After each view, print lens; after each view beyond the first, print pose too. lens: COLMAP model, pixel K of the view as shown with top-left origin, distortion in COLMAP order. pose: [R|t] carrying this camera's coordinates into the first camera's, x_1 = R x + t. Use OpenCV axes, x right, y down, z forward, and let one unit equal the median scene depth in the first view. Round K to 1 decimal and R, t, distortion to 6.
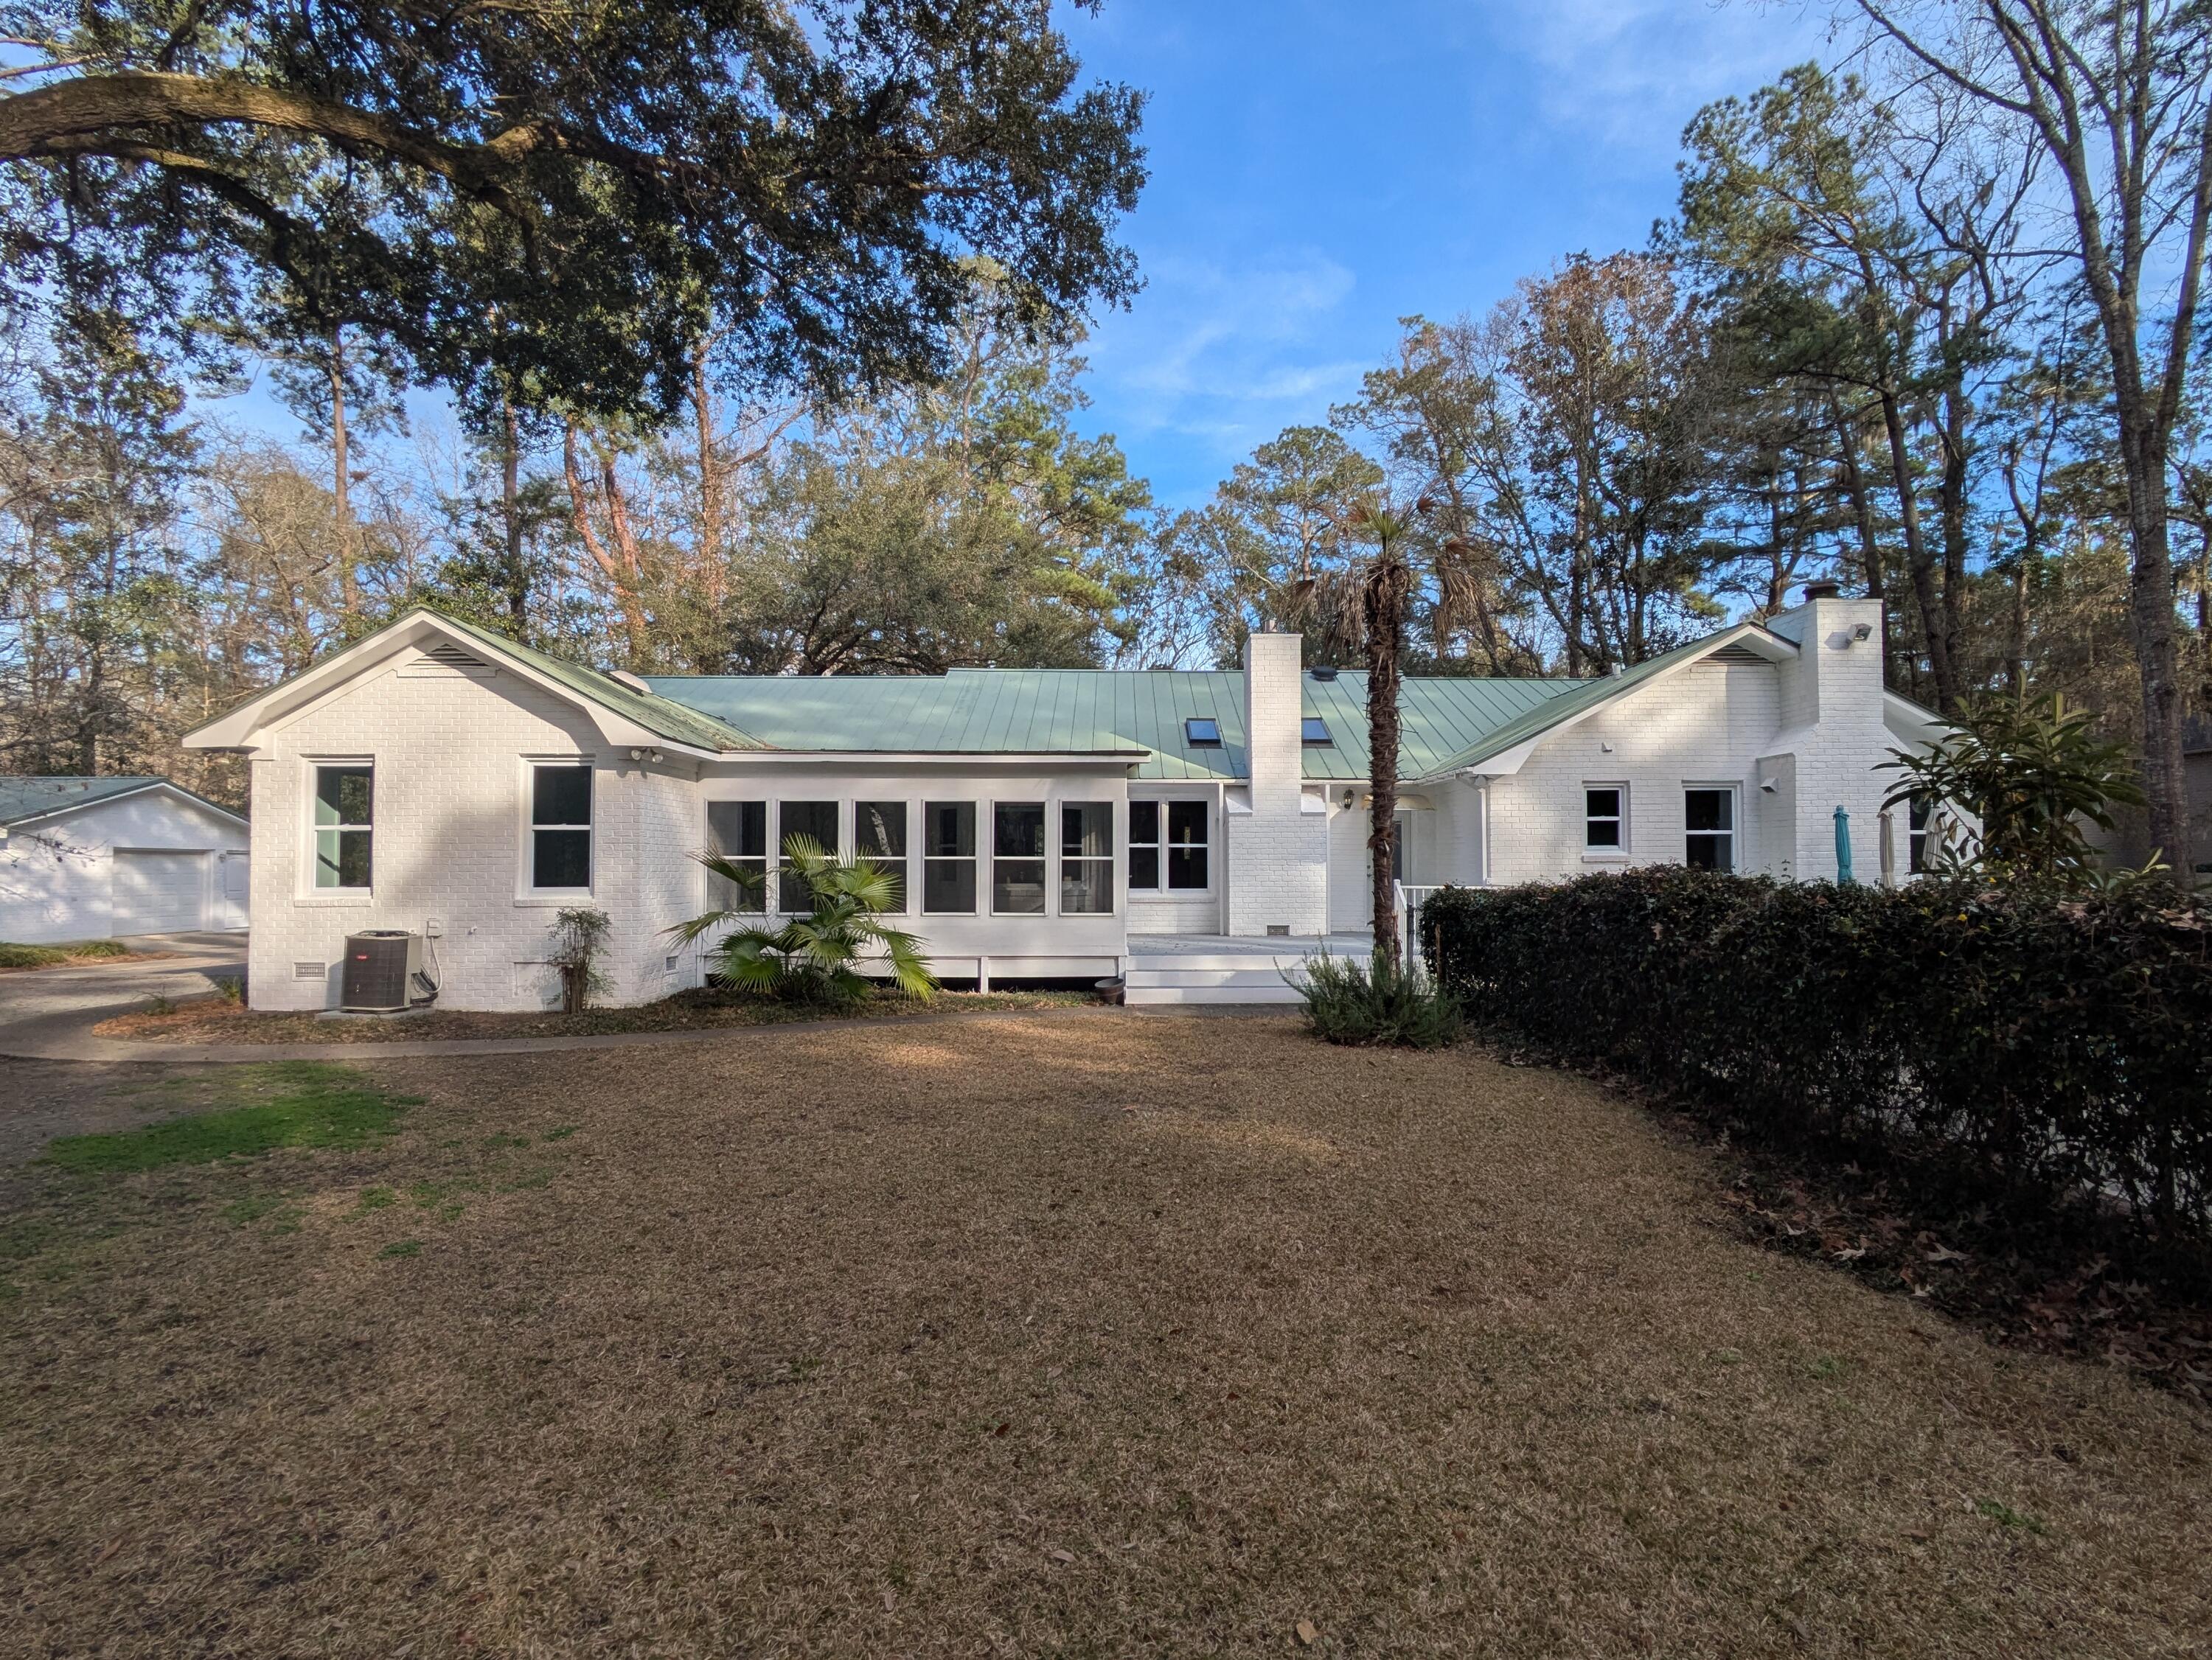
lens RADIAL K [[876.5, 0, 1104.9], [0, 876.5, 838.0], [0, 0, 1]] dist [-0.000179, -0.000045]
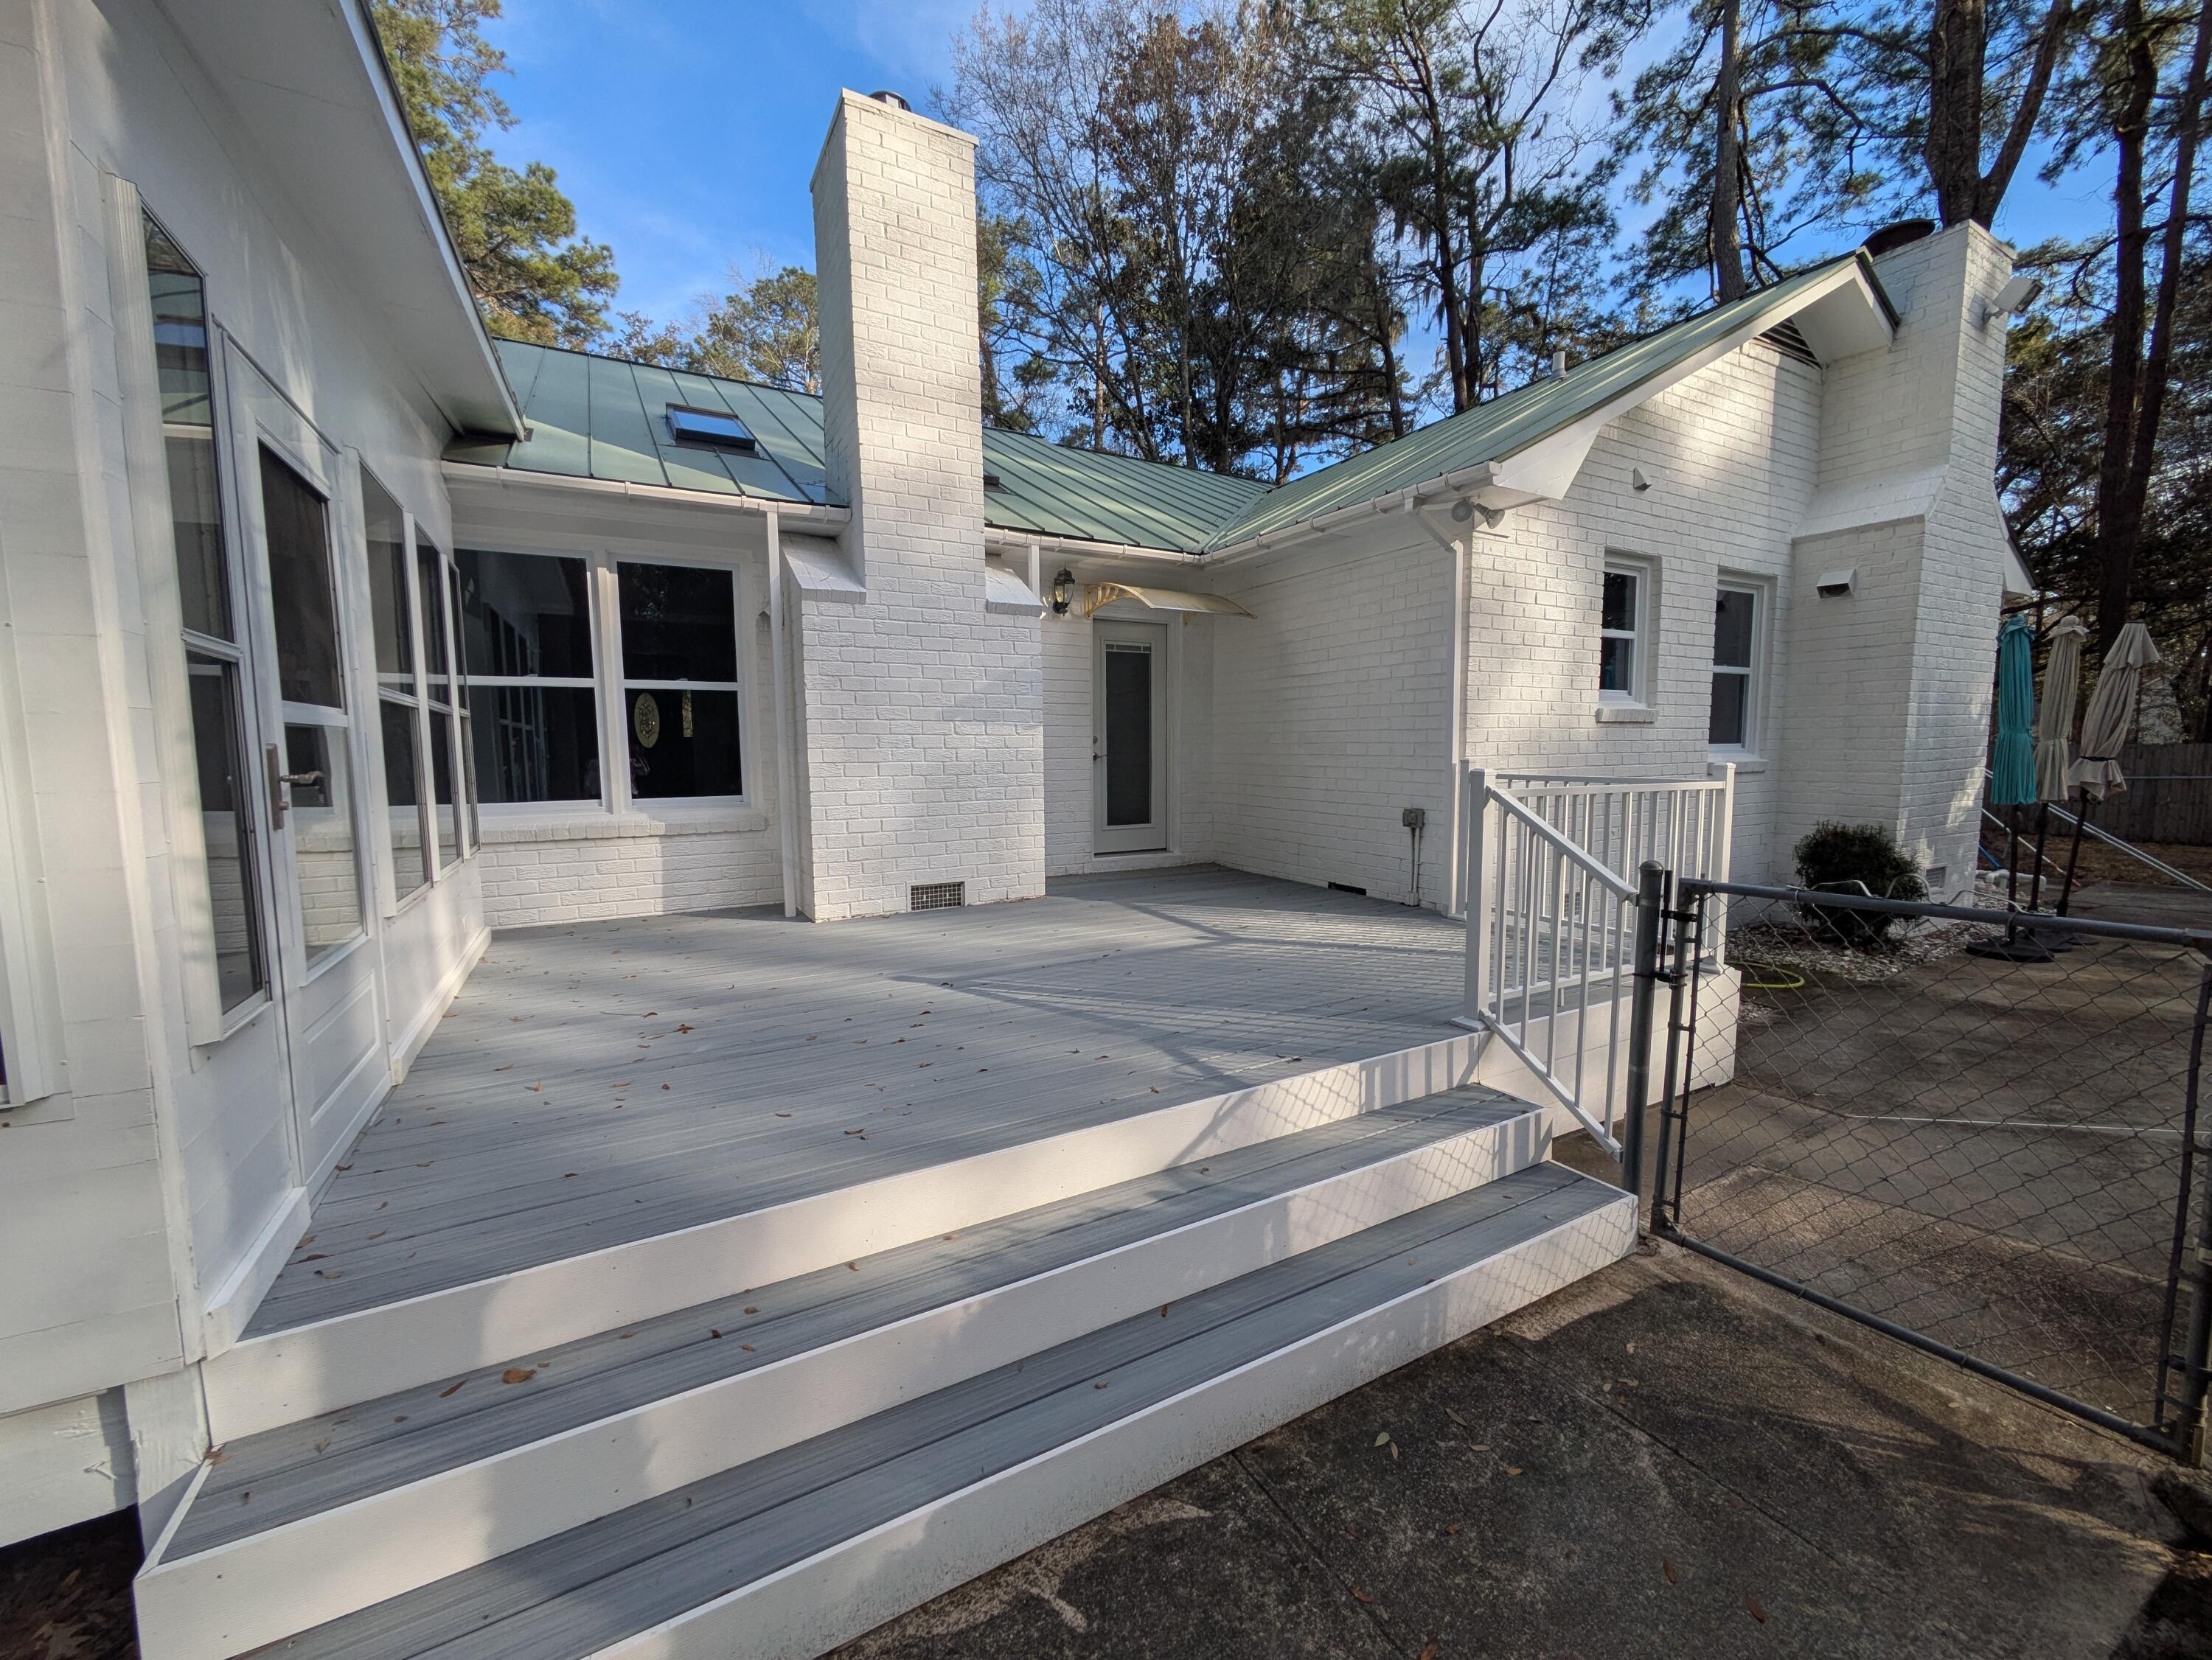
lens RADIAL K [[876.5, 0, 1104.8], [0, 876.5, 832.9], [0, 0, 1]] dist [-0.000179, -0.000045]
pose [[0.862023, -0.057617, 0.503584, 0.057924], [-0.006077, 0.992272, 0.123933, 0.023857], [-0.506833, -0.109893, 0.855011, 0.581994]]
